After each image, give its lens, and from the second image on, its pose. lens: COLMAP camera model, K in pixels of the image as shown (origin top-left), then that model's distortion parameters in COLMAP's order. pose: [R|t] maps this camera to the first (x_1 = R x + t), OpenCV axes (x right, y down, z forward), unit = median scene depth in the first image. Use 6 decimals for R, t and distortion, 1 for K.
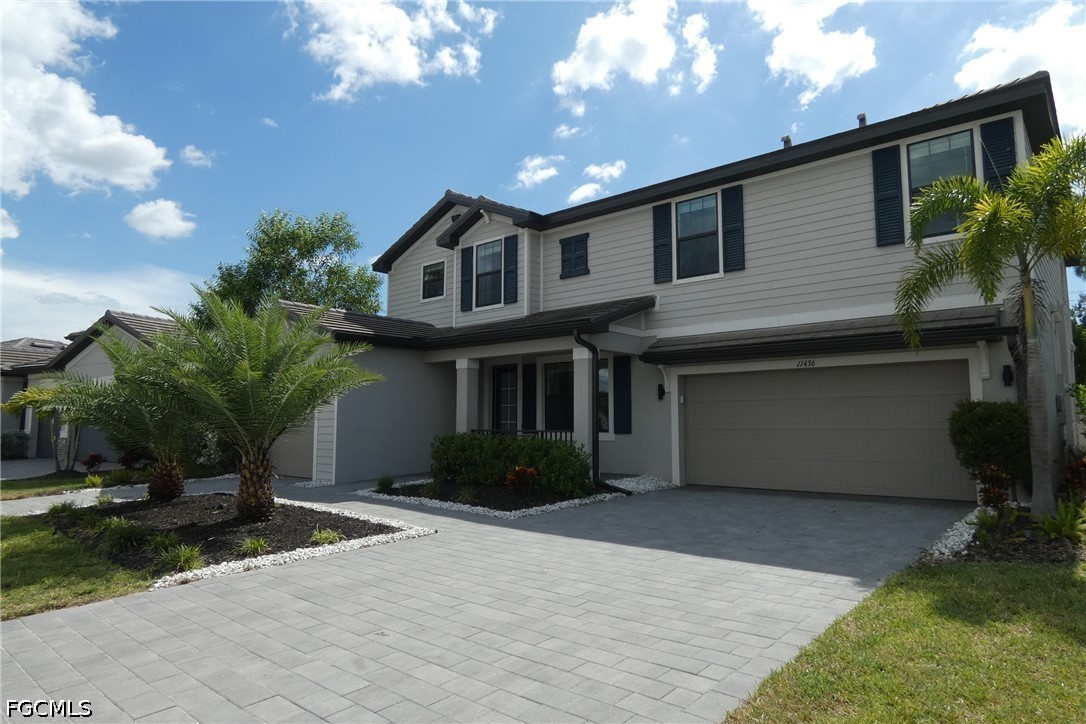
lens RADIAL K [[640.9, 0, 544.7], [0, 640.9, 363.4], [0, 0, 1]] dist [-0.065104, 0.034594]
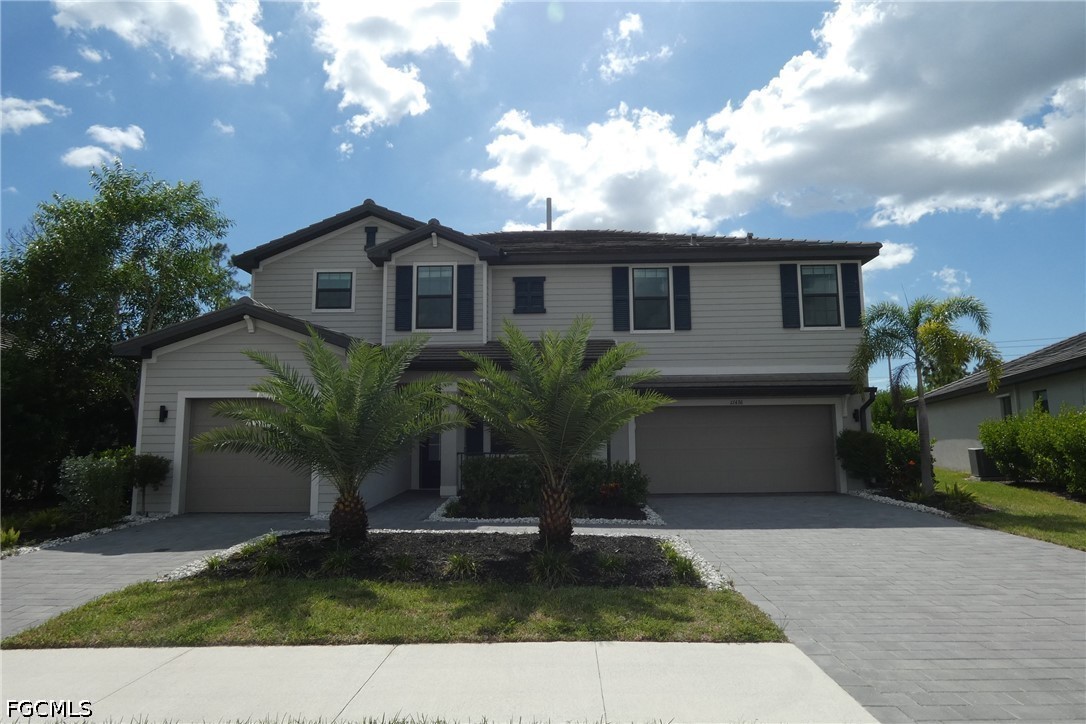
lens RADIAL K [[645.1, 0, 540.5], [0, 645.1, 359.3], [0, 0, 1]] dist [-0.016211, -0.003208]
pose [[0.779639, 0.075674, 0.621640, -0.641986], [-0.053866, 0.997097, -0.053822, 0.004389], [-0.623908, 0.008476, 0.781452, 0.109213]]
